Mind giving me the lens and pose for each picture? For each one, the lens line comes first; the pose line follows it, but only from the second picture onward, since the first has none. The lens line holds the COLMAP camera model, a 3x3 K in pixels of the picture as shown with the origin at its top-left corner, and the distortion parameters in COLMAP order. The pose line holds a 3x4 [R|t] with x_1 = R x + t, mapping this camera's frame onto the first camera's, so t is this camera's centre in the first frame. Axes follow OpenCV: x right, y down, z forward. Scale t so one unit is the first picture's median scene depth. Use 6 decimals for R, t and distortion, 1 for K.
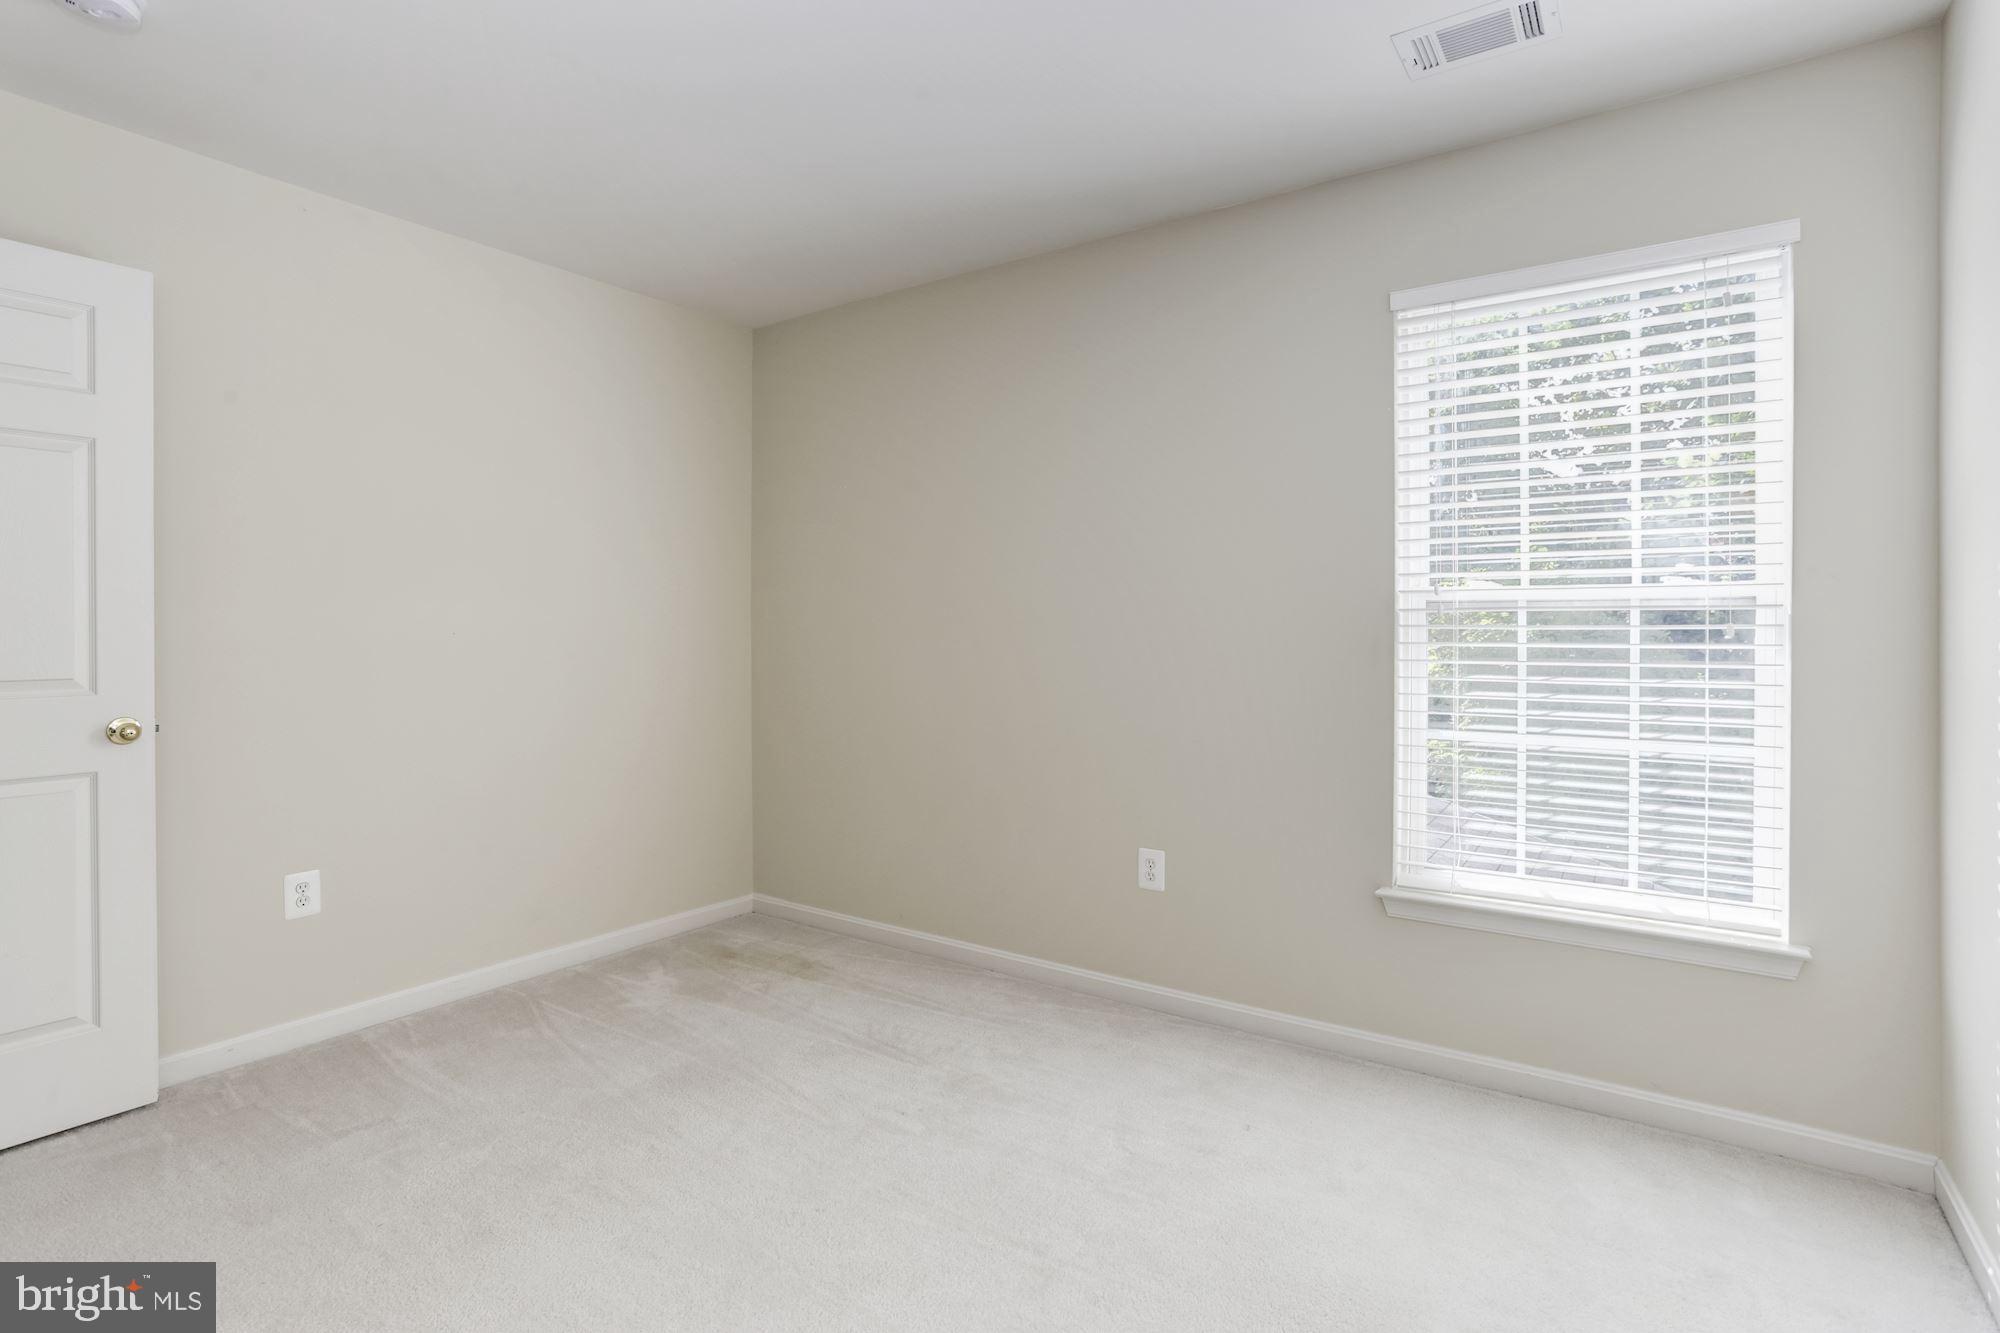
lens RADIAL K [[987.5, 0, 1015.3], [0, 987.5, 652.3], [0, 0, 1]] dist [0.003094, 0.000803]
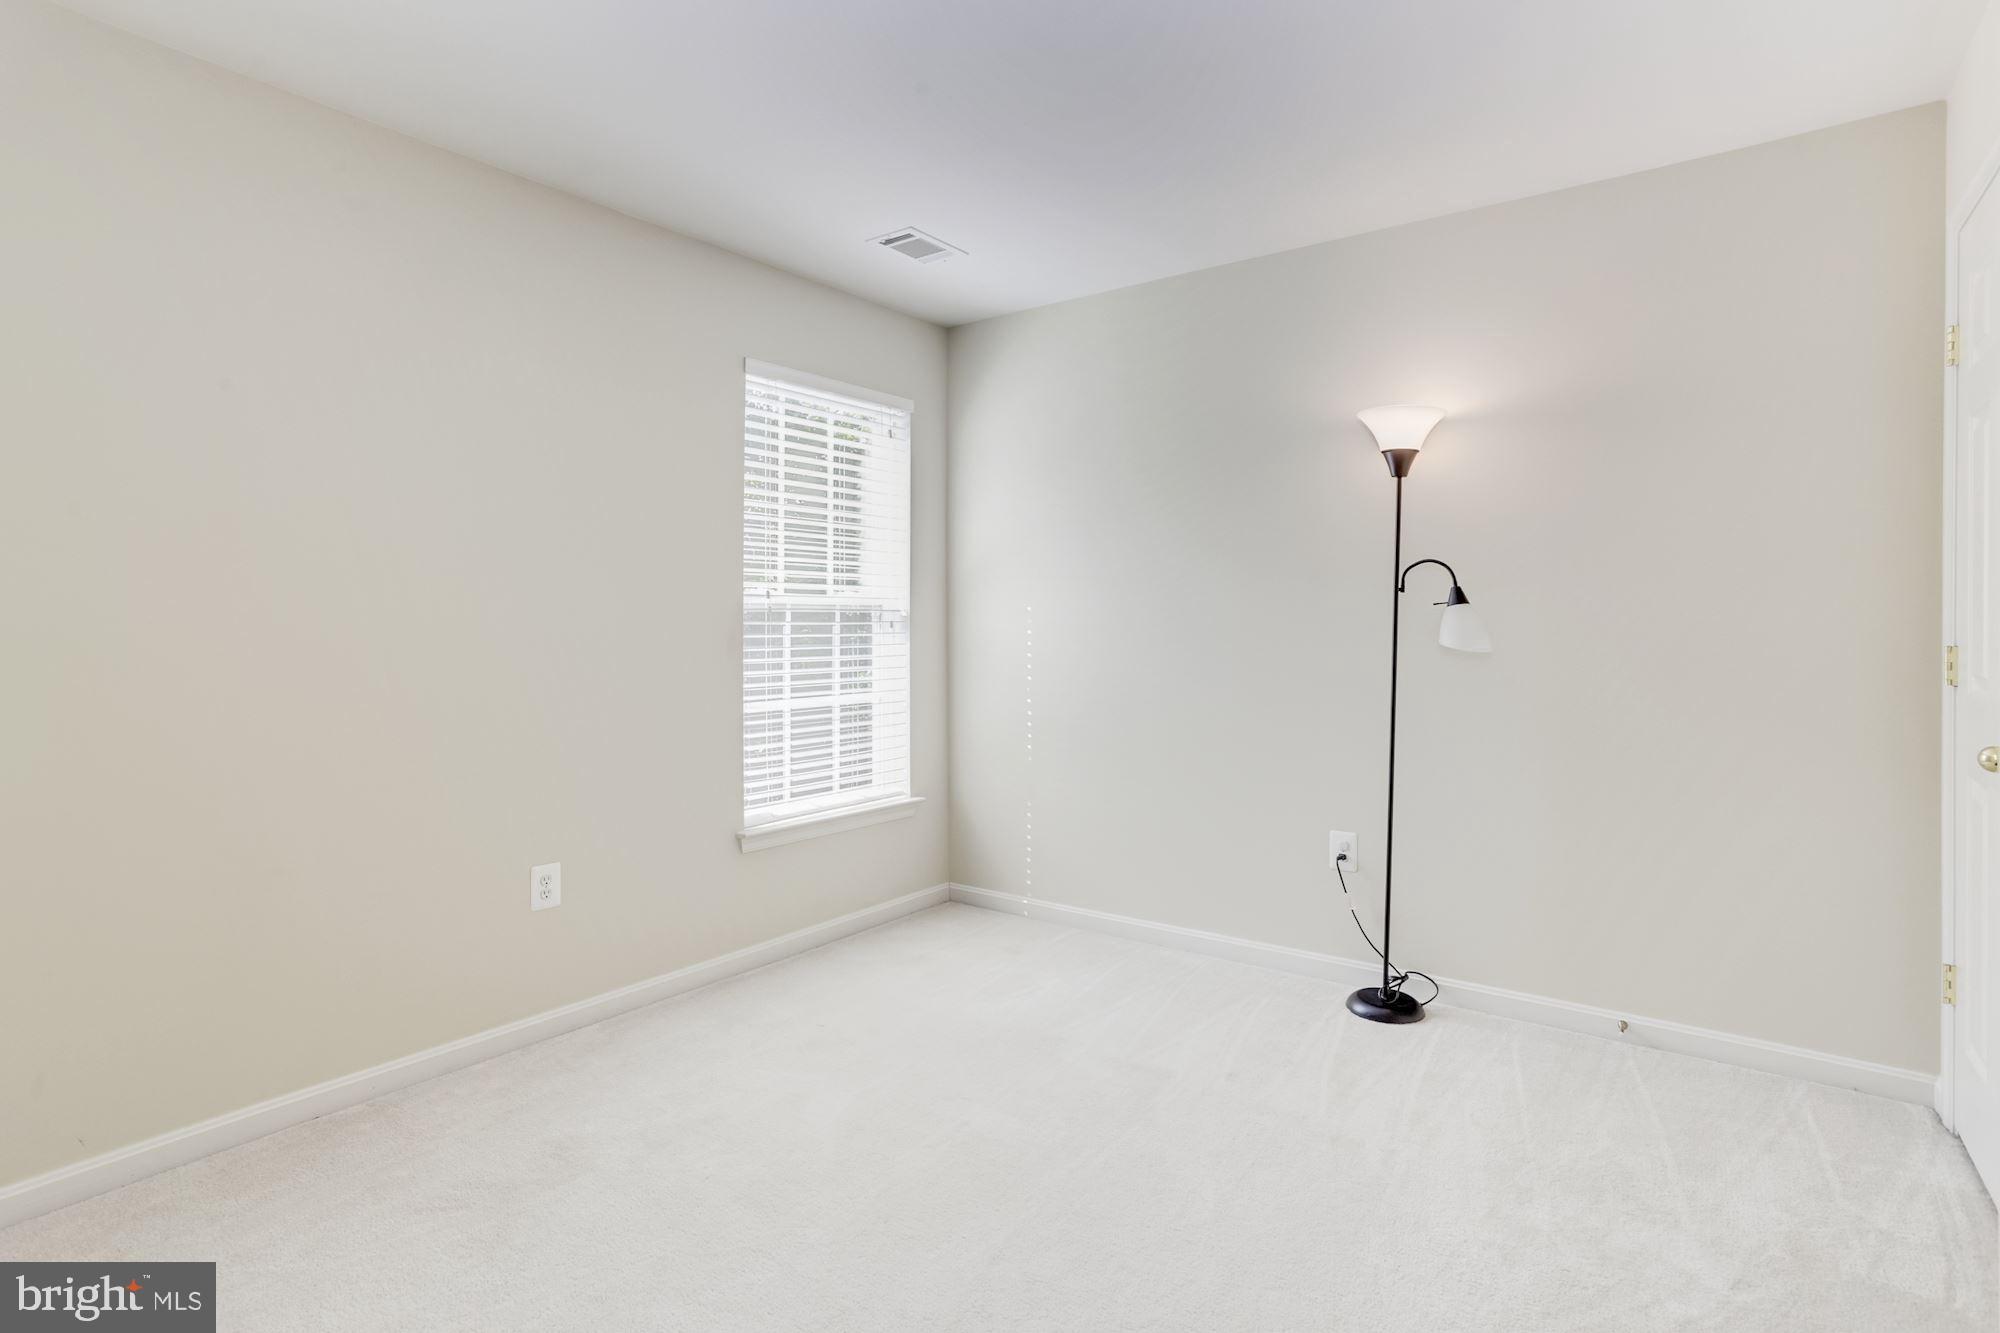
lens RADIAL K [[987.5, 0, 983.9], [0, 987.5, 648.0], [0, 0, 1]] dist [0.003094, 0.000803]
pose [[0.083530, -0.024972, 0.996192, -0.859401], [0.019433, 0.999537, 0.023427, -0.017207], [-0.996316, 0.017402, 0.083977, 0.602103]]
